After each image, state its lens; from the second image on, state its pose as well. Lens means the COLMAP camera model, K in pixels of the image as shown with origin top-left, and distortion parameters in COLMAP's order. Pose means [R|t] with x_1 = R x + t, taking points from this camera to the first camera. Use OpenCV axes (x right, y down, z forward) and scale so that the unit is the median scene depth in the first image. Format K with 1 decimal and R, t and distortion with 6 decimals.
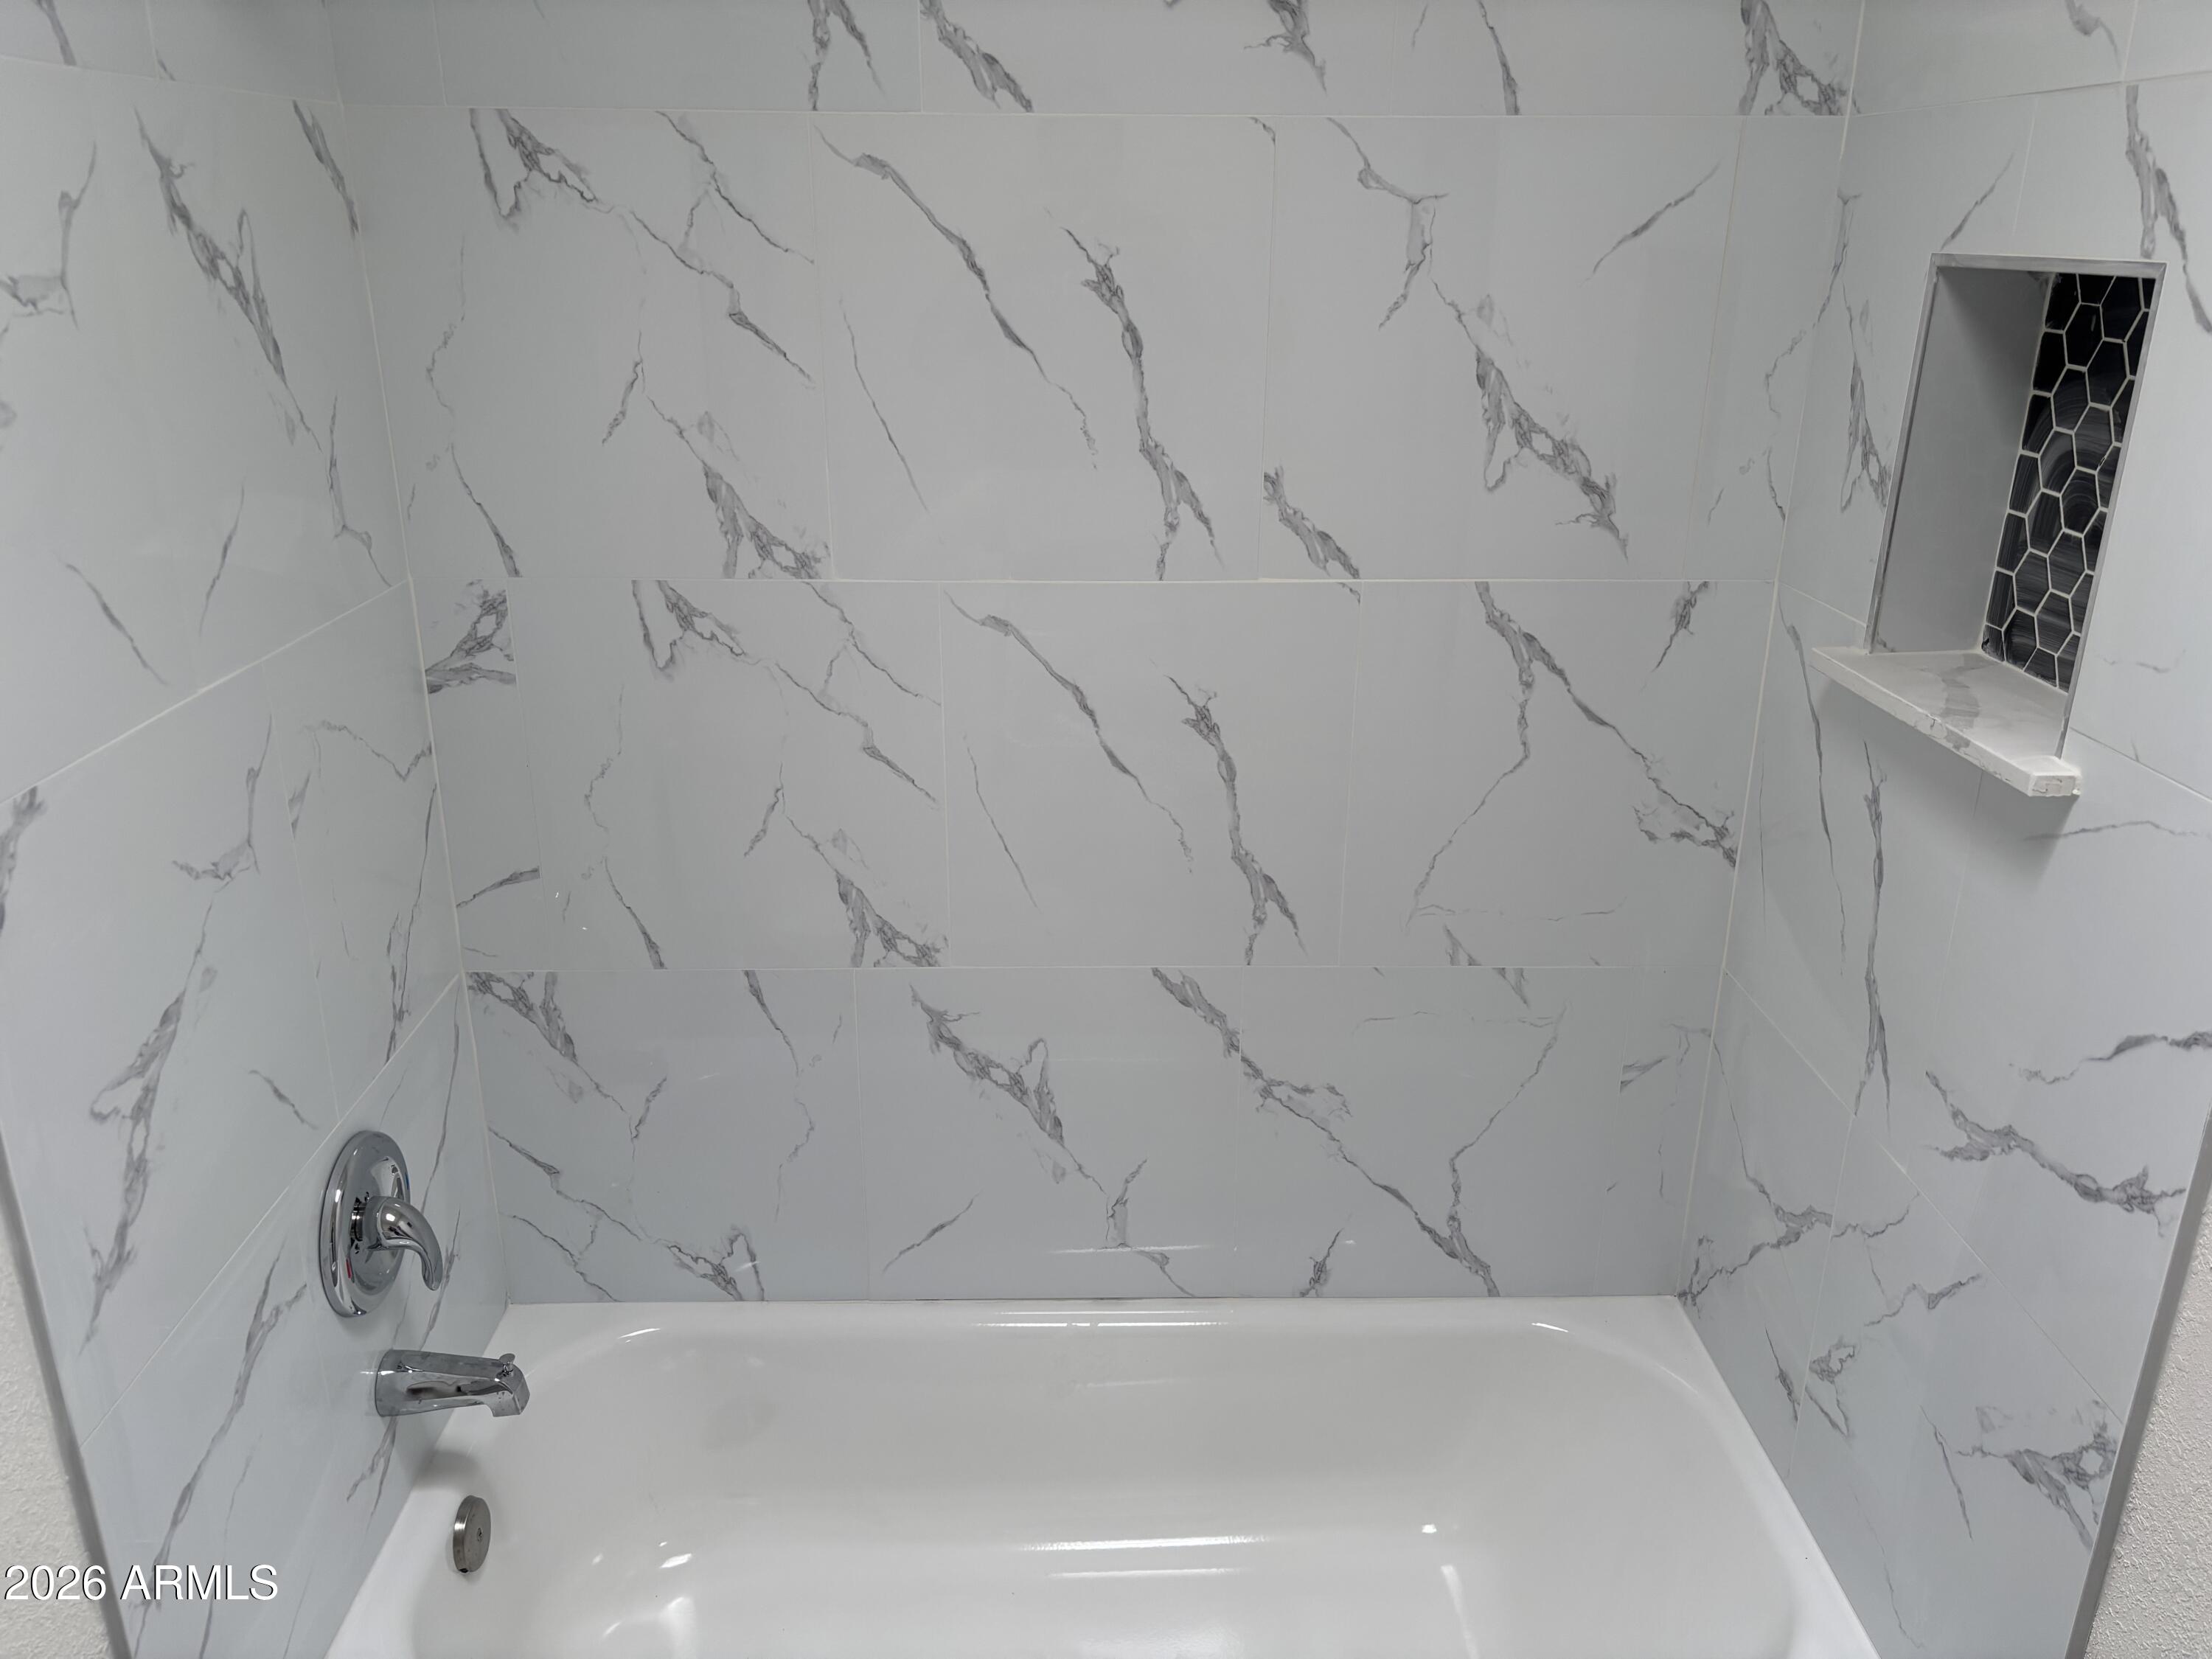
lens RADIAL K [[1646.2, 0, 1130.9], [0, 1646.2, 834.0], [0, 0, 1]] dist [0.054985, -0.077781]
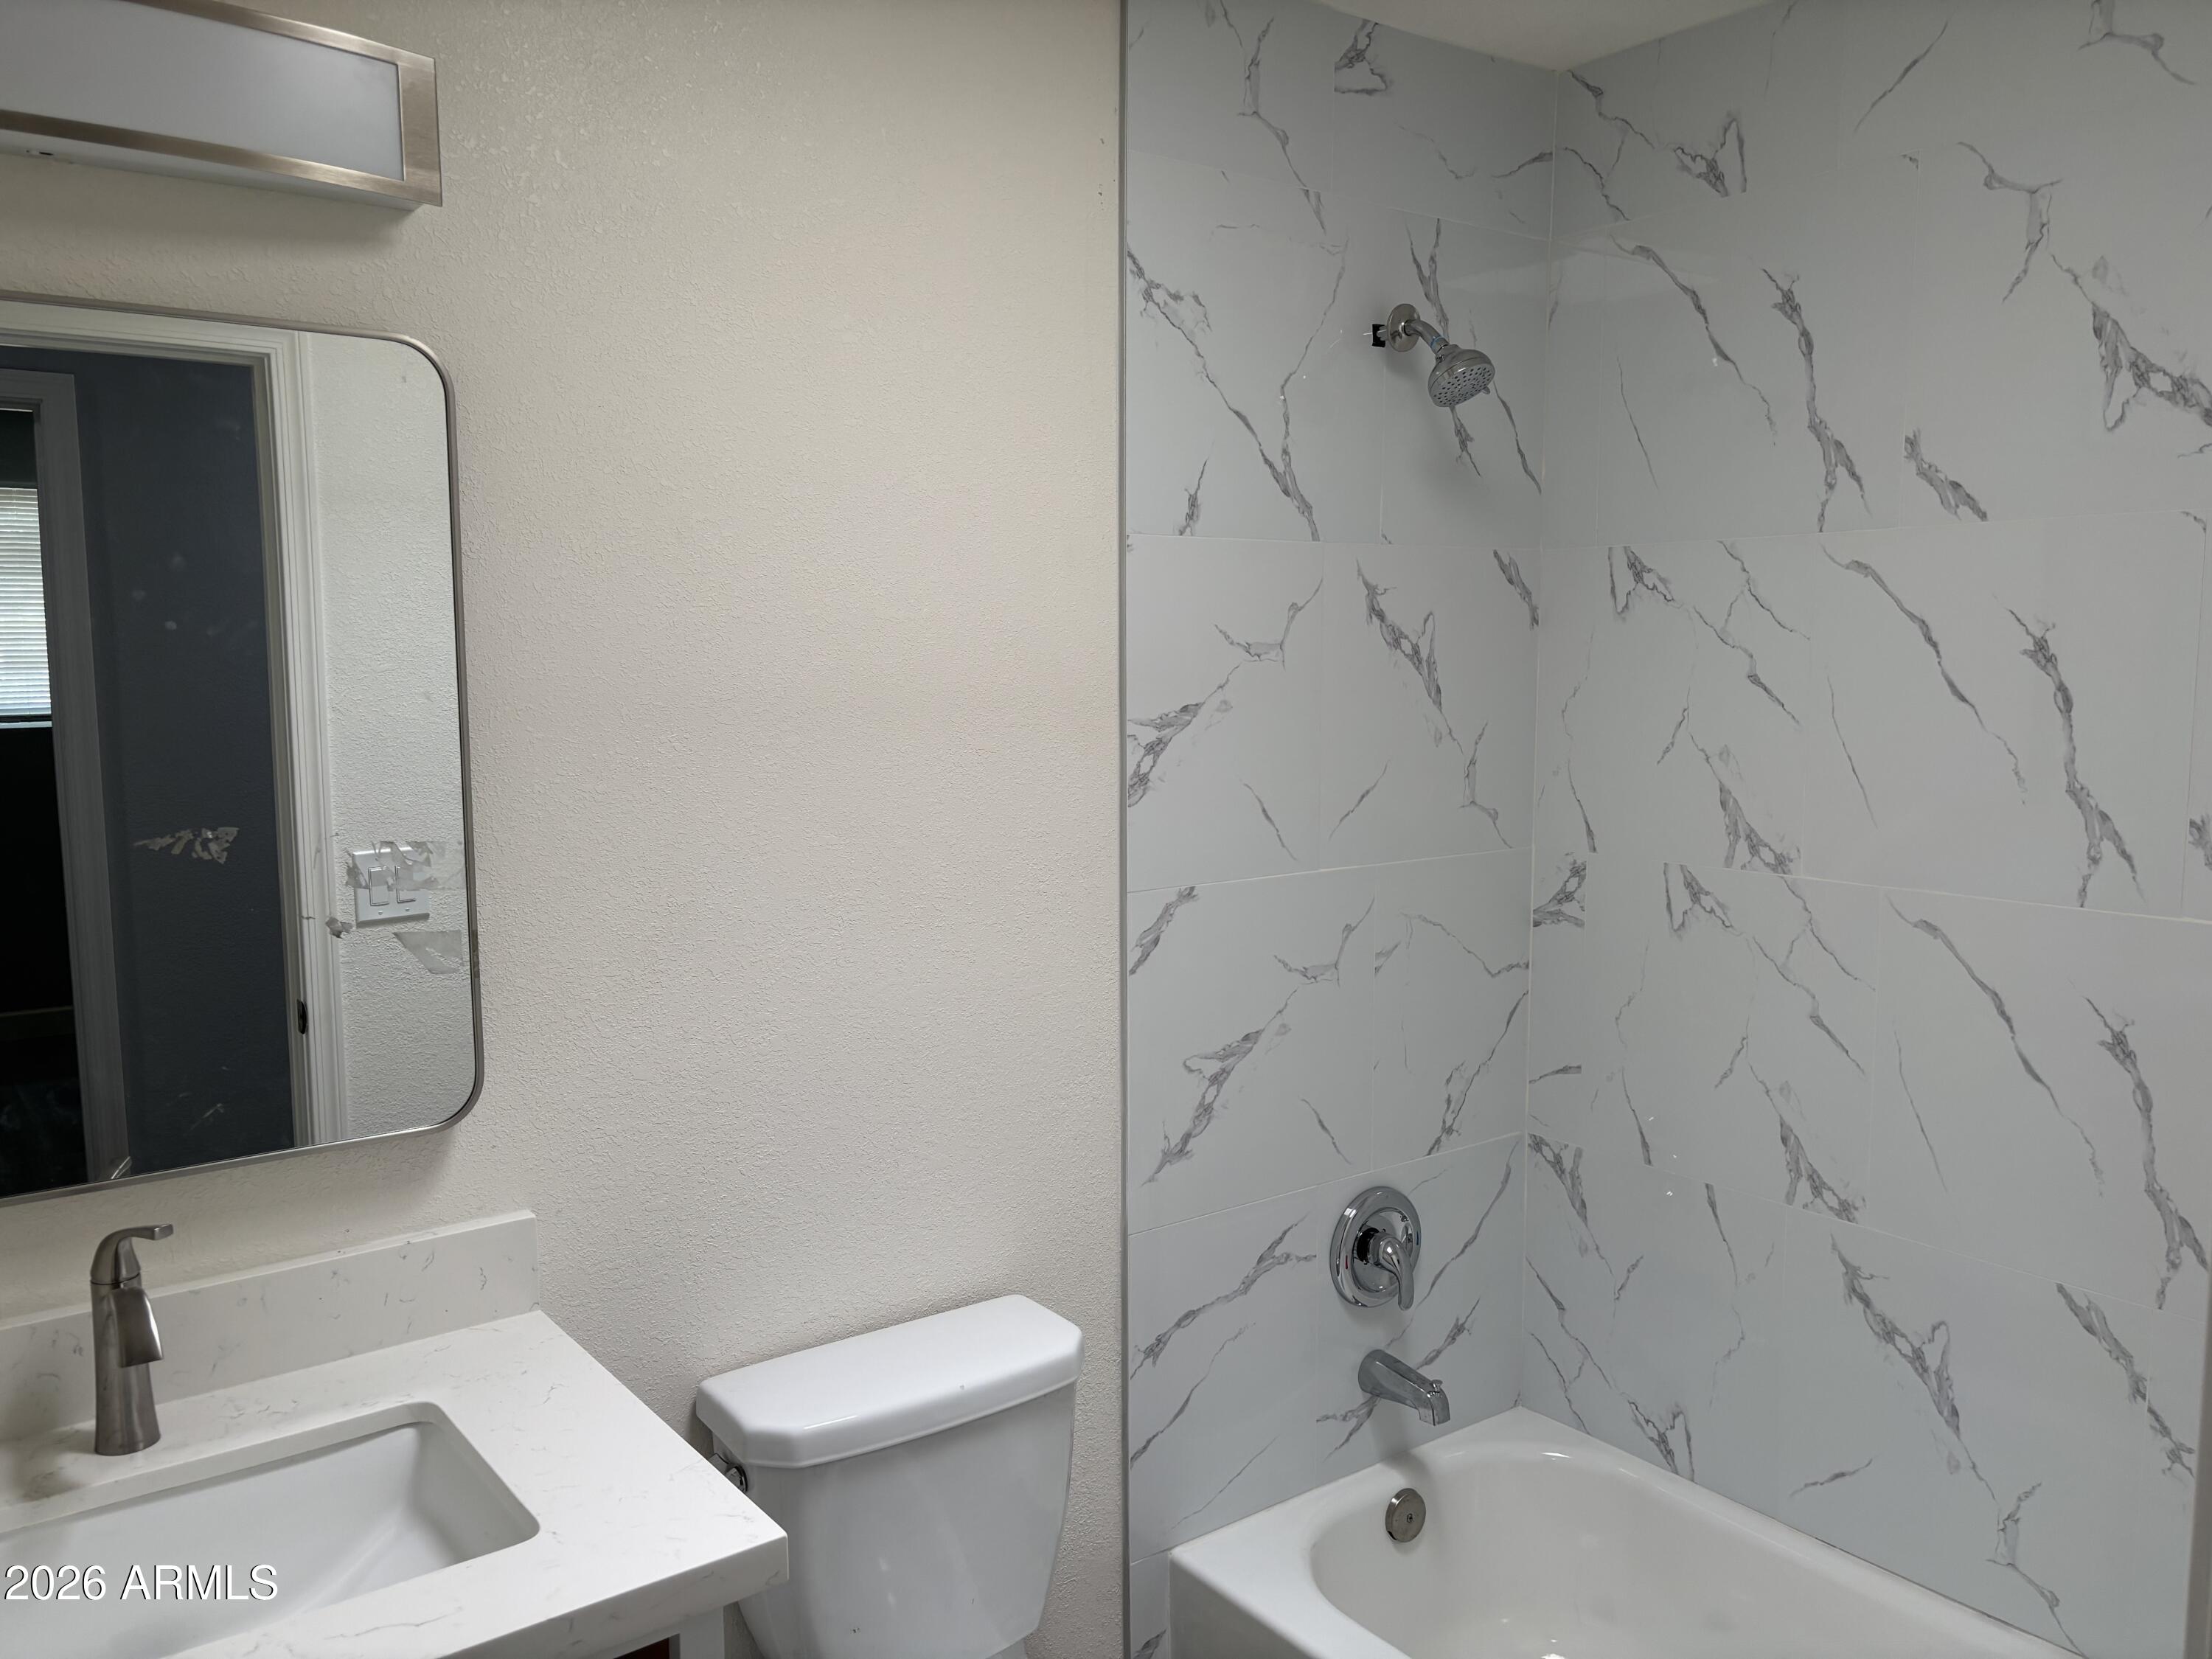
lens RADIAL K [[1646.2, 0, 1130.9], [0, 1646.2, 834.0], [0, 0, 1]] dist [0.054985, -0.077781]
pose [[0.594386, 0.080635, -0.800127, 0.528641], [-0.267238, 0.958222, -0.101955, 0.080724], [0.758478, 0.274425, 0.591102, -0.145142]]
